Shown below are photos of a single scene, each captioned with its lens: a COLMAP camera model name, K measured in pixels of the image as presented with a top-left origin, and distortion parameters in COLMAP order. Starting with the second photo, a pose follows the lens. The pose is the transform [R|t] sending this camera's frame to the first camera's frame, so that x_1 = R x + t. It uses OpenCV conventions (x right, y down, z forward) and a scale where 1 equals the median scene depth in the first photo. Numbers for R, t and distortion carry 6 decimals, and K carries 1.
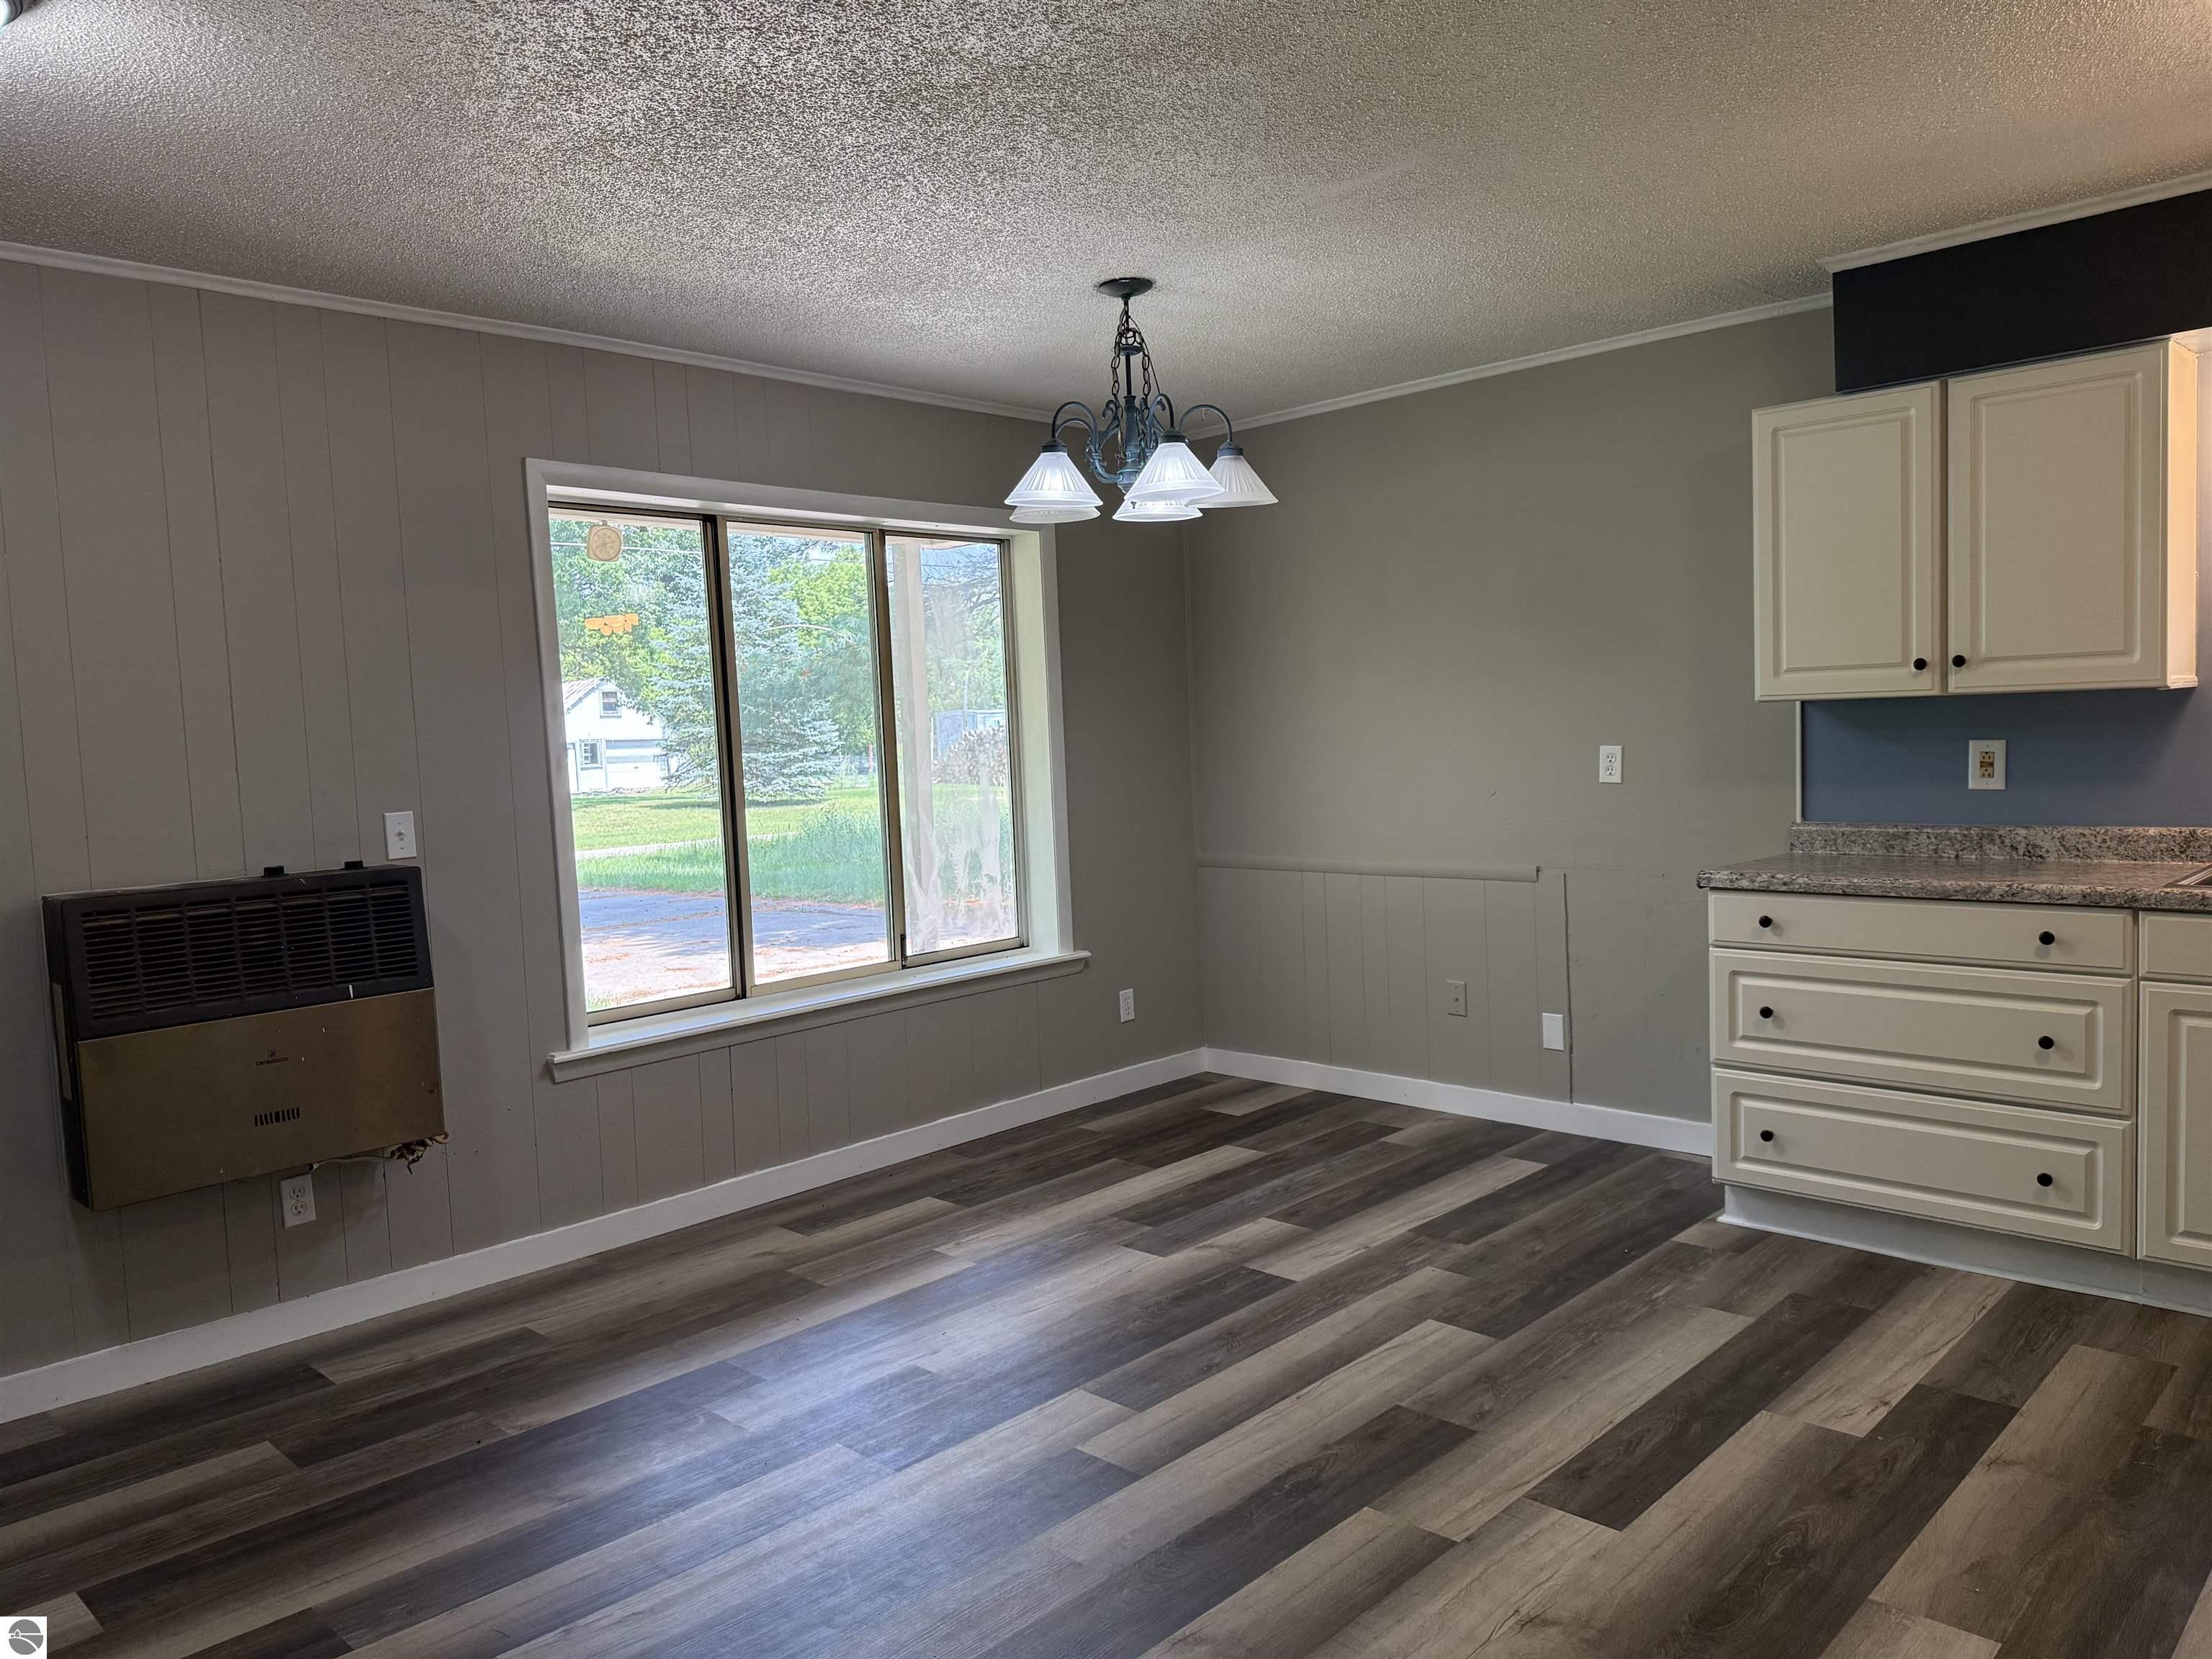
lens RADIAL K [[1556.8, 0, 1106.0], [0, 1556.8, 829.5], [0, 0, 1]] dist [0.136856, -0.209275]
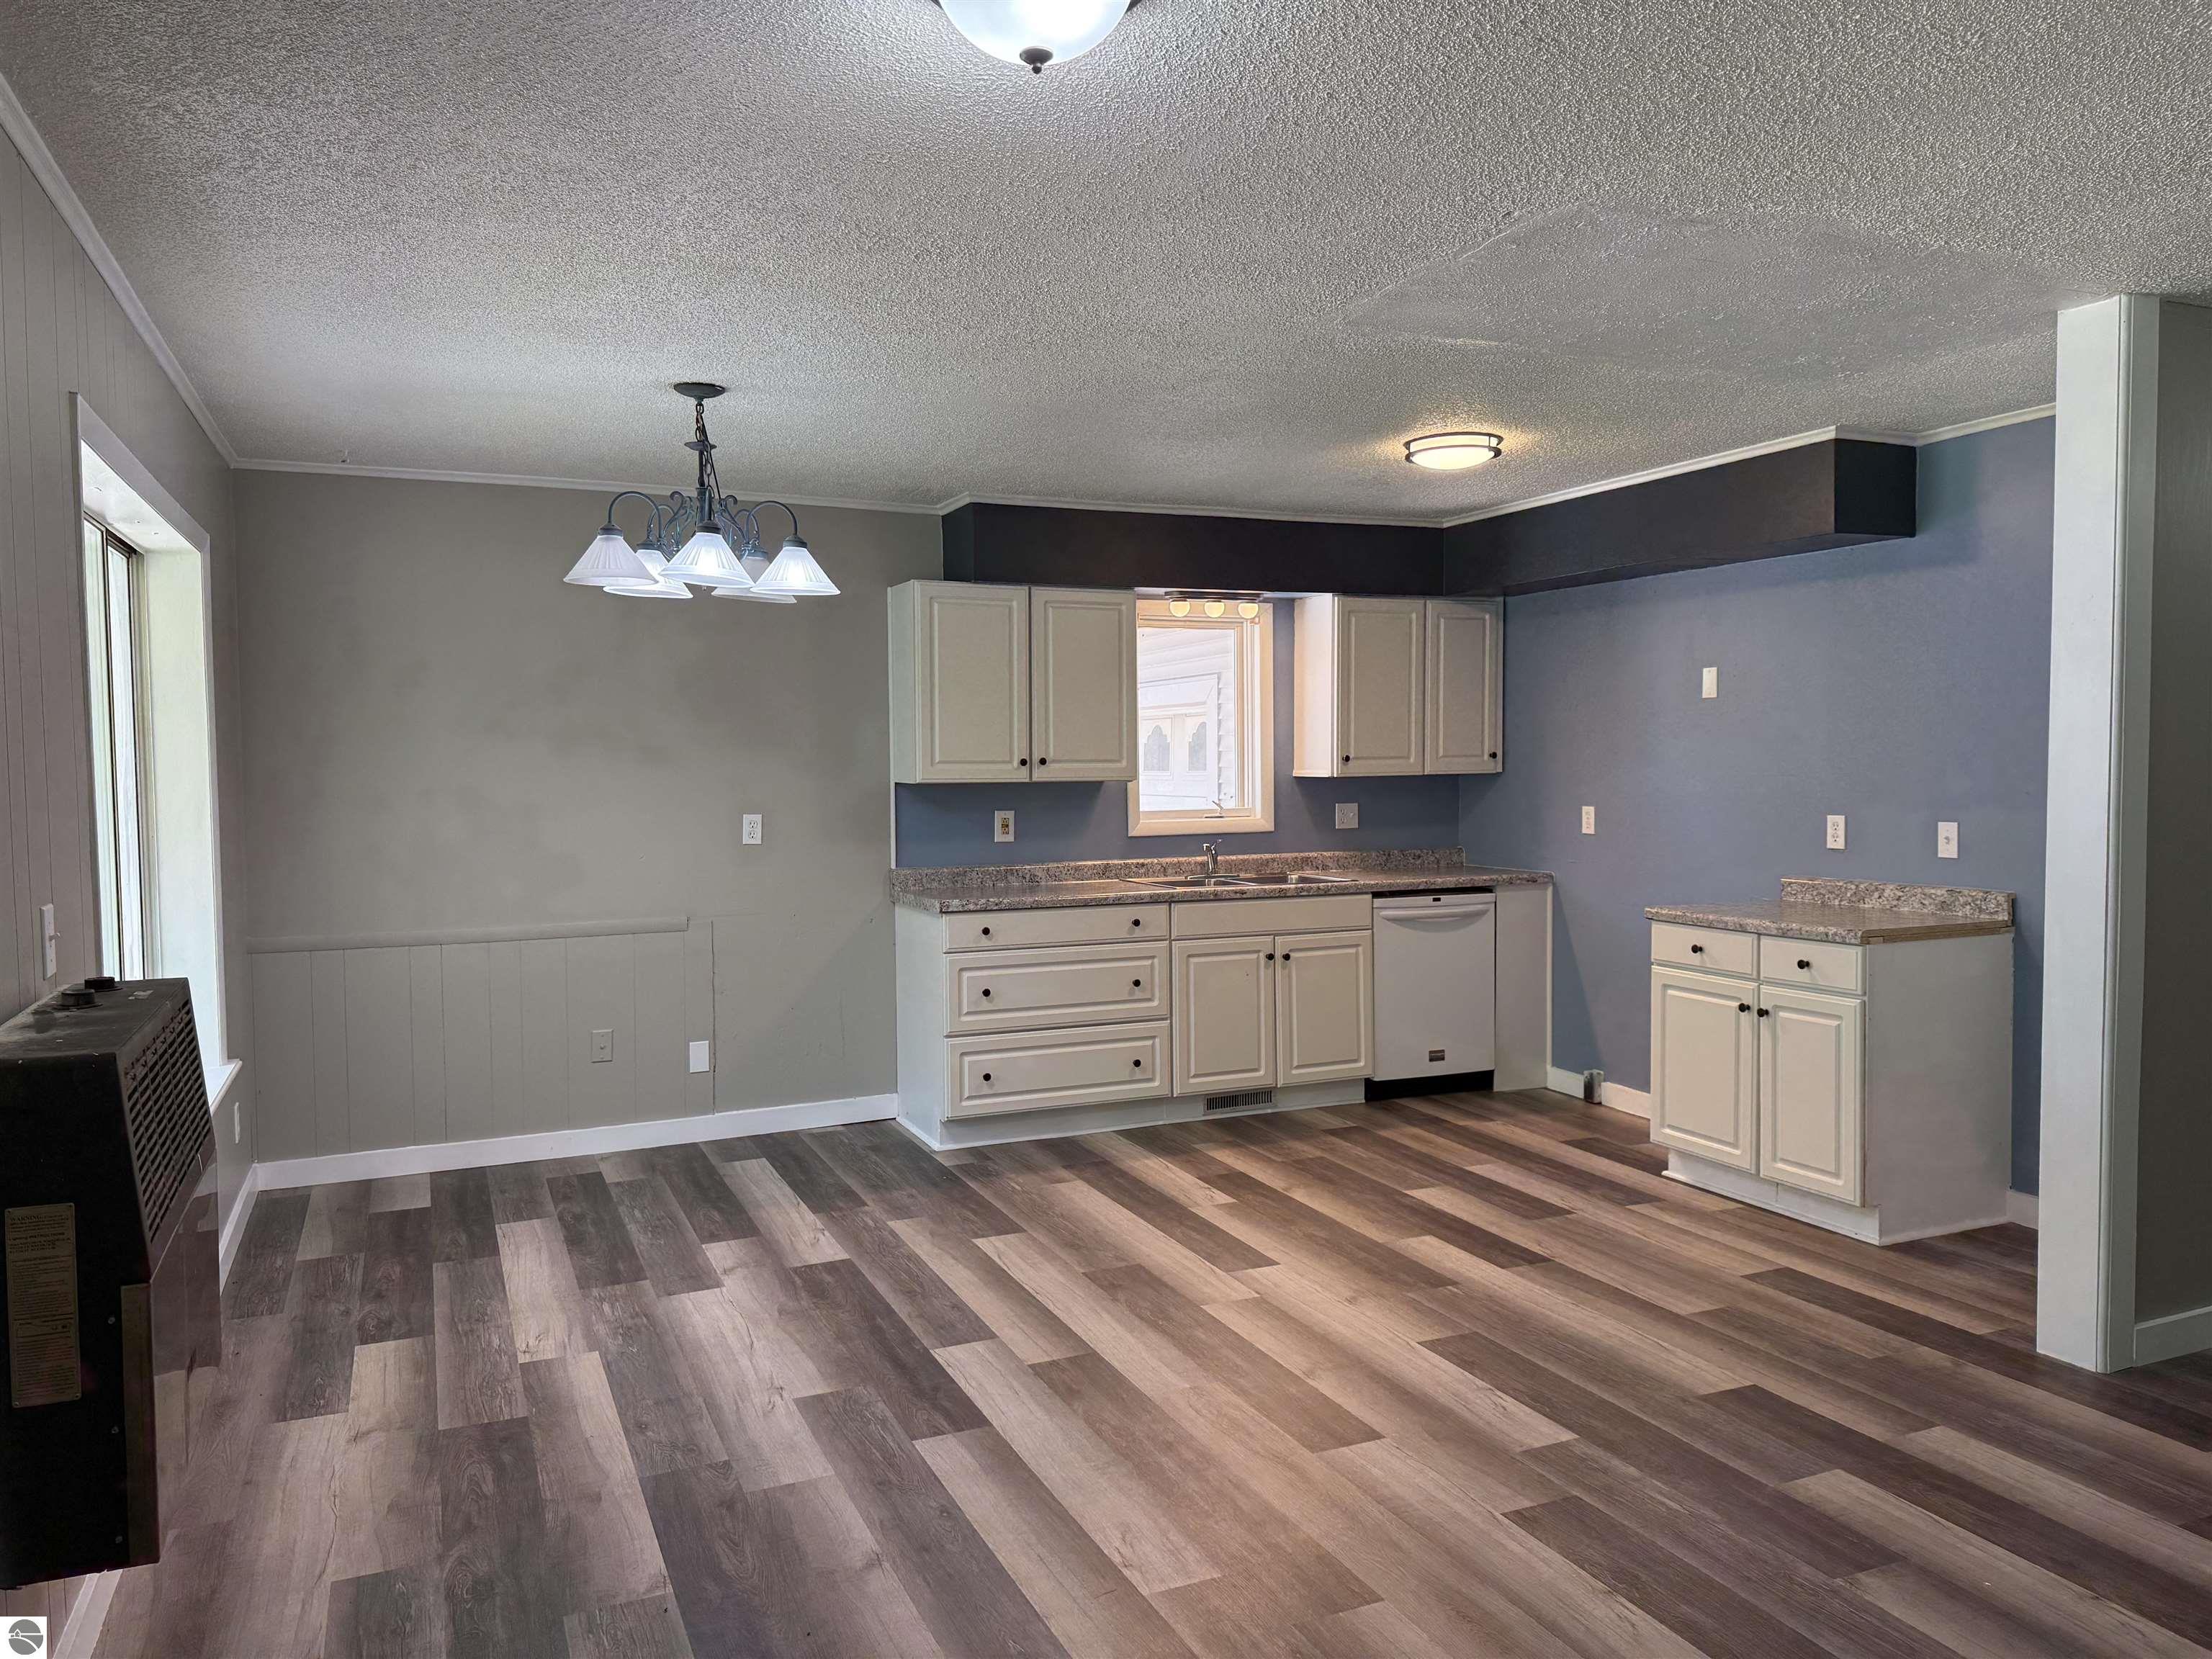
lens RADIAL K [[1556.8, 0, 1106.0], [0, 1556.8, 829.5], [0, 0, 1]] dist [0.136856, -0.209275]
pose [[0.368390, -0.006247, 0.929650, -0.884334], [0.055851, 0.998320, -0.015423, -0.008128], [-0.927992, 0.057604, 0.368120, 0.348381]]
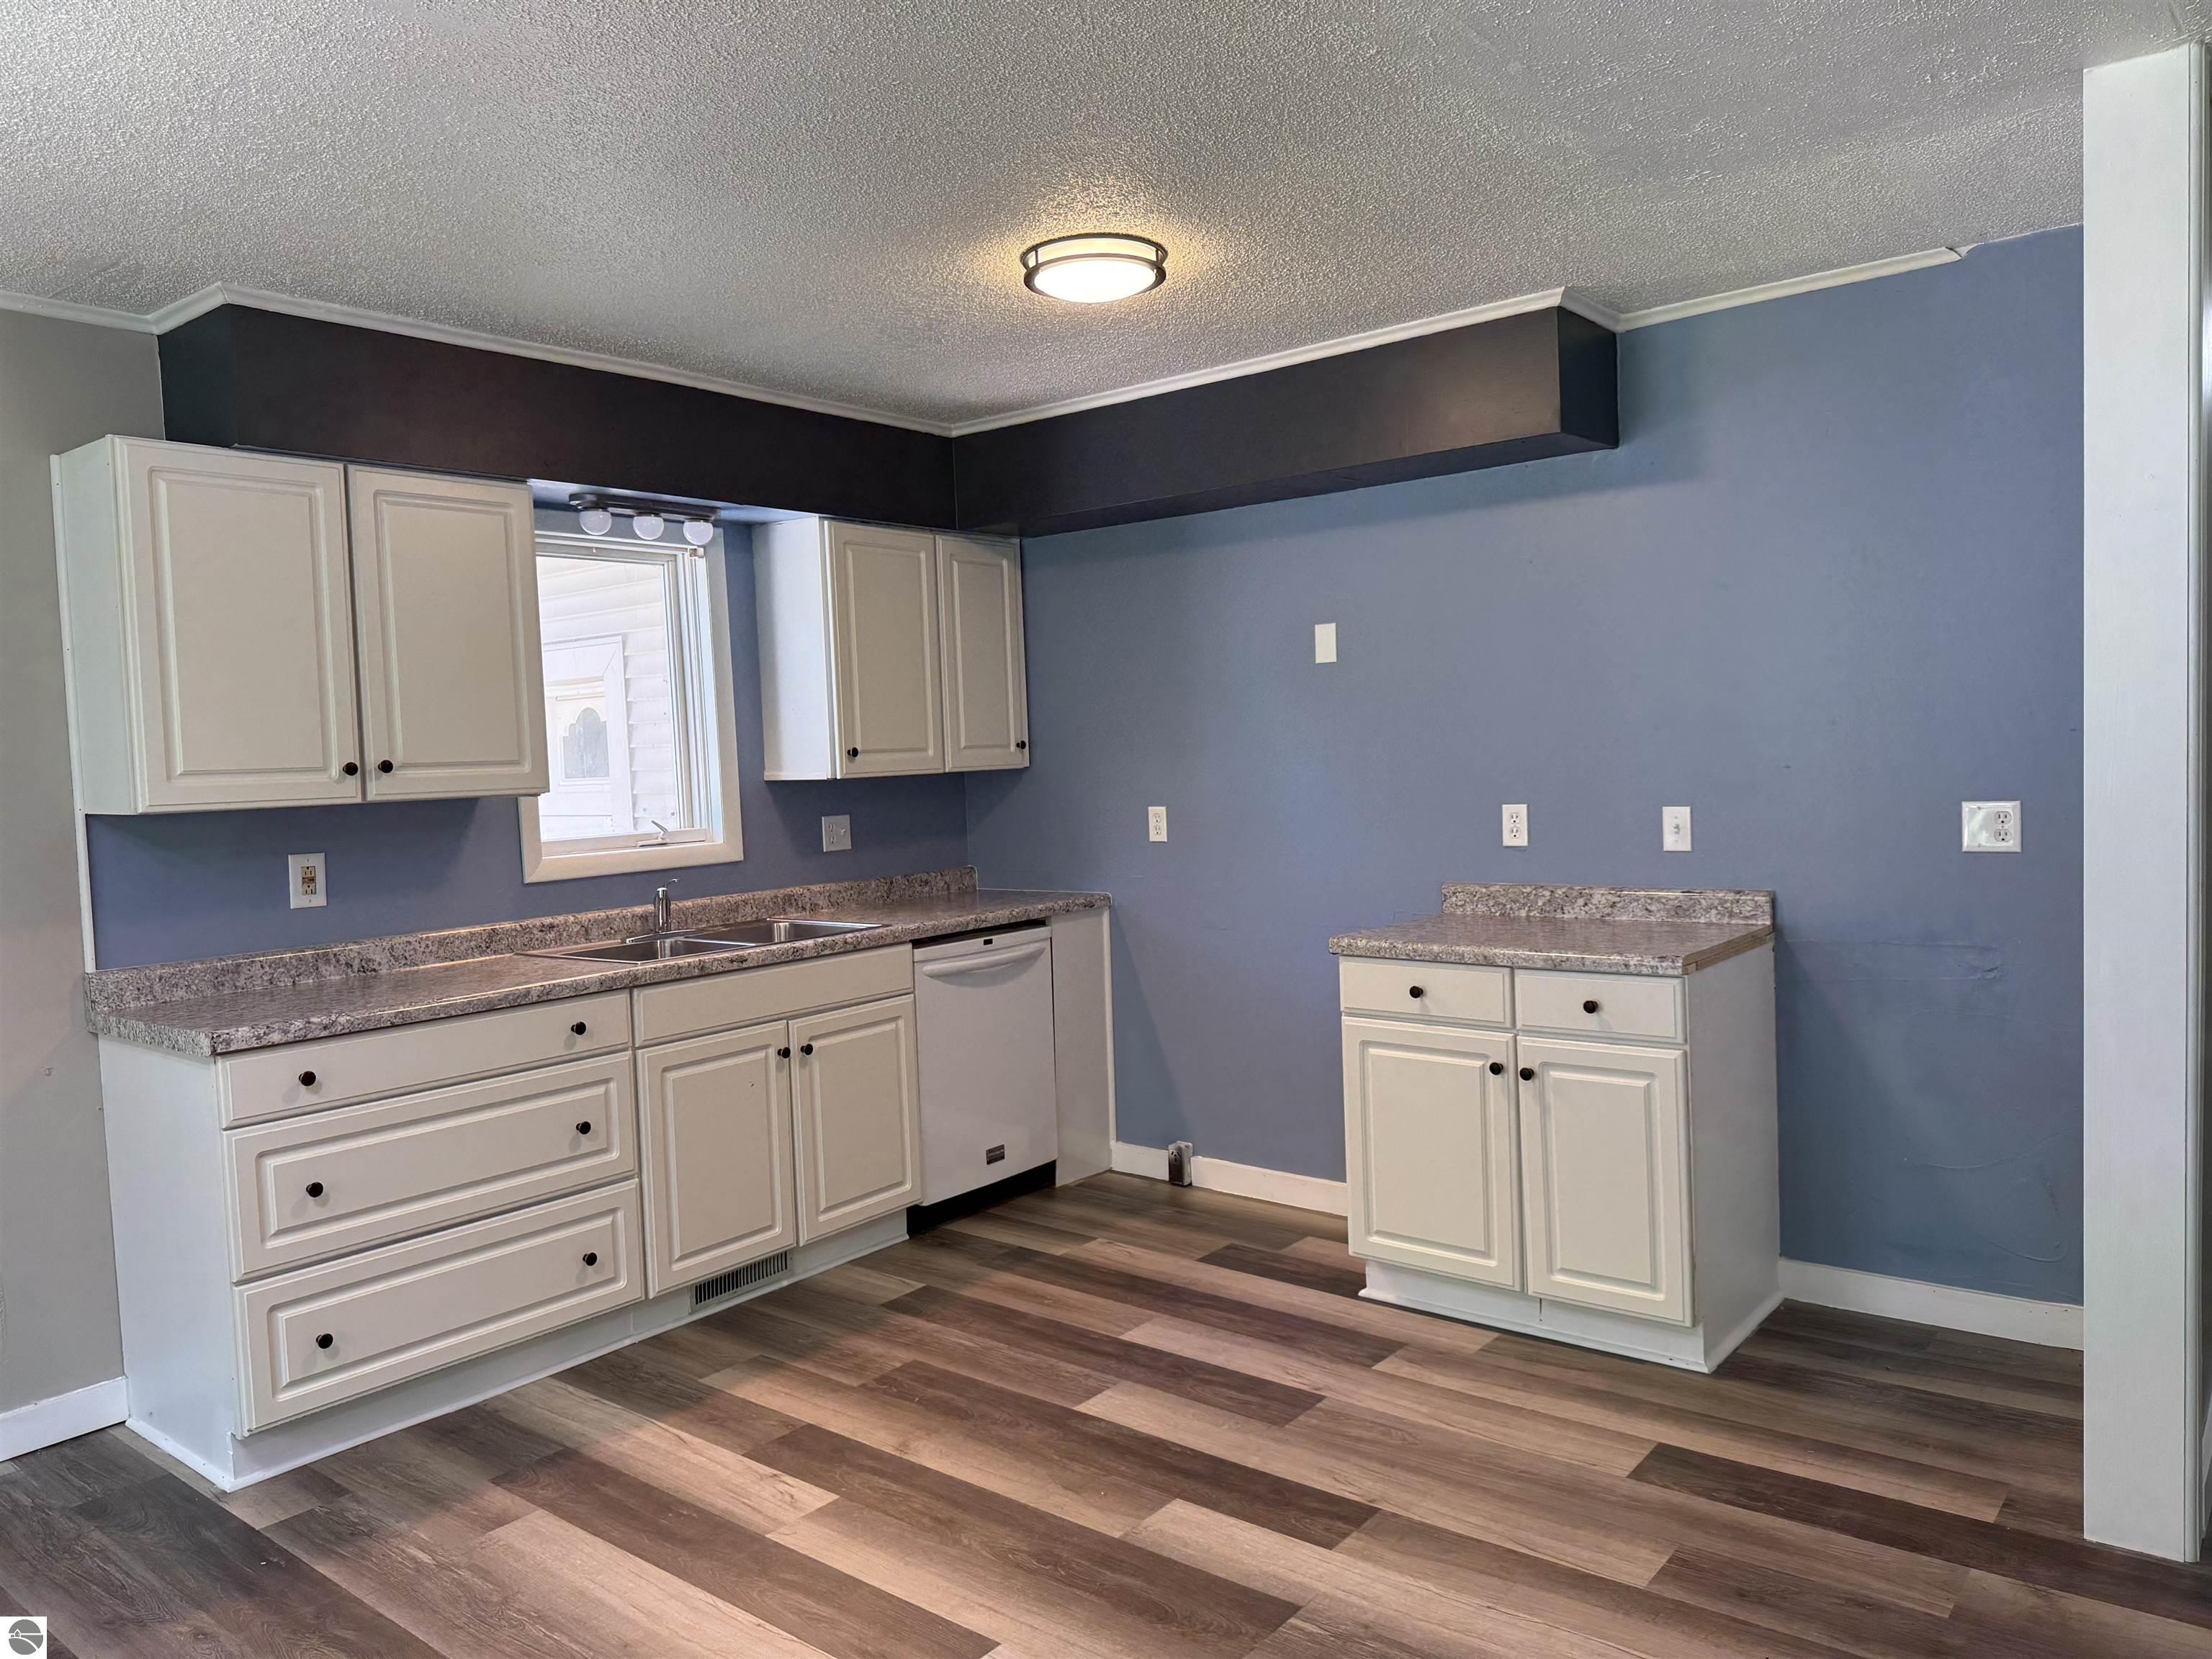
lens RADIAL K [[1556.8, 0, 1106.0], [0, 1556.8, 829.5], [0, 0, 1]] dist [0.136856, -0.209275]
pose [[-0.095960, -0.009777, 0.995337, -0.426190], [0.107035, 0.994052, 0.020083, -0.040686], [-0.989614, 0.108463, -0.094343, 0.648773]]
